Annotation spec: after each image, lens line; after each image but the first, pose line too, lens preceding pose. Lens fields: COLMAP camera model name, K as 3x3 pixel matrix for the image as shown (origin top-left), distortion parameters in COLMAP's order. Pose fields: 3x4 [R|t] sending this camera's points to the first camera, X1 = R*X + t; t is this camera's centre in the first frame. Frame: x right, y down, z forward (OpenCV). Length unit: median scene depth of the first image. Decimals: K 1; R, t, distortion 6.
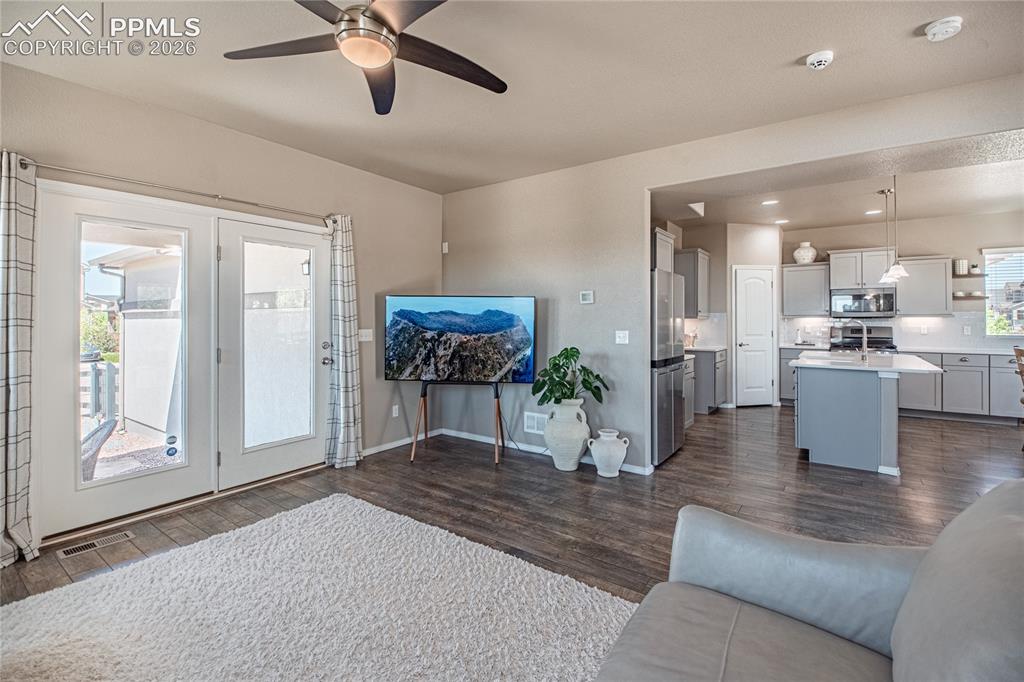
lens RADIAL K [[458.8, 0, 532.8], [0, 458.8, 323.6], [0, 0, 1]] dist [0.002185, 0.000121]
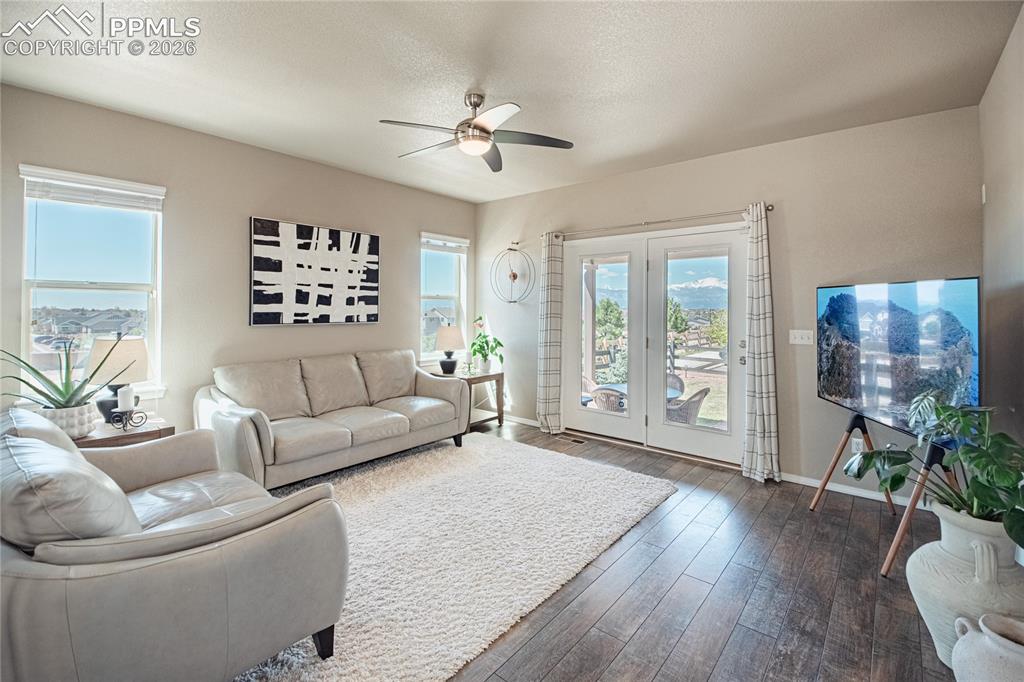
lens RADIAL K [[462.0, 0, 515.0], [0, 462.0, 307.8], [0, 0, 1]] dist [0.002322, -0.006046]
pose [[-0.078366, 0.001517, -0.996923, 0.372732], [-0.012797, 0.999915, 0.002527, -0.016553], [0.996842, 0.012955, -0.078340, 0.399751]]
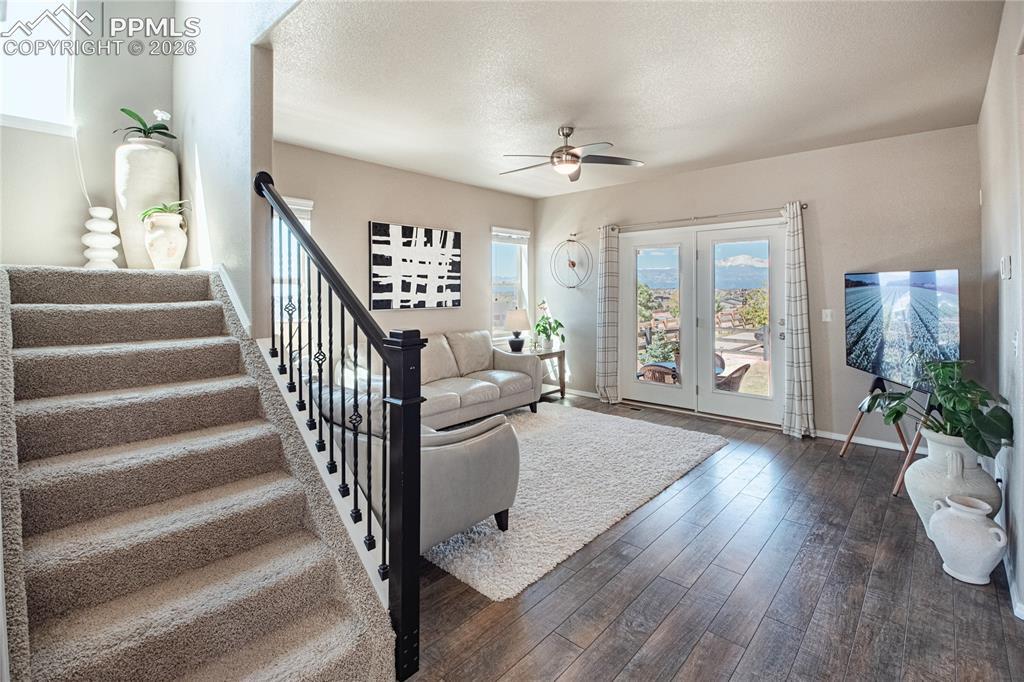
lens RADIAL K [[499.3, 0, 508.7], [0, 499.3, 290.9], [0, 0, 1]] dist [-0.000549, -0.000247]
pose [[-0.114059, 0.004921, -0.993462, 0.573026], [-0.001287, 0.999986, 0.005101, -0.023368], [0.993473, 0.001860, -0.114051, 0.313122]]
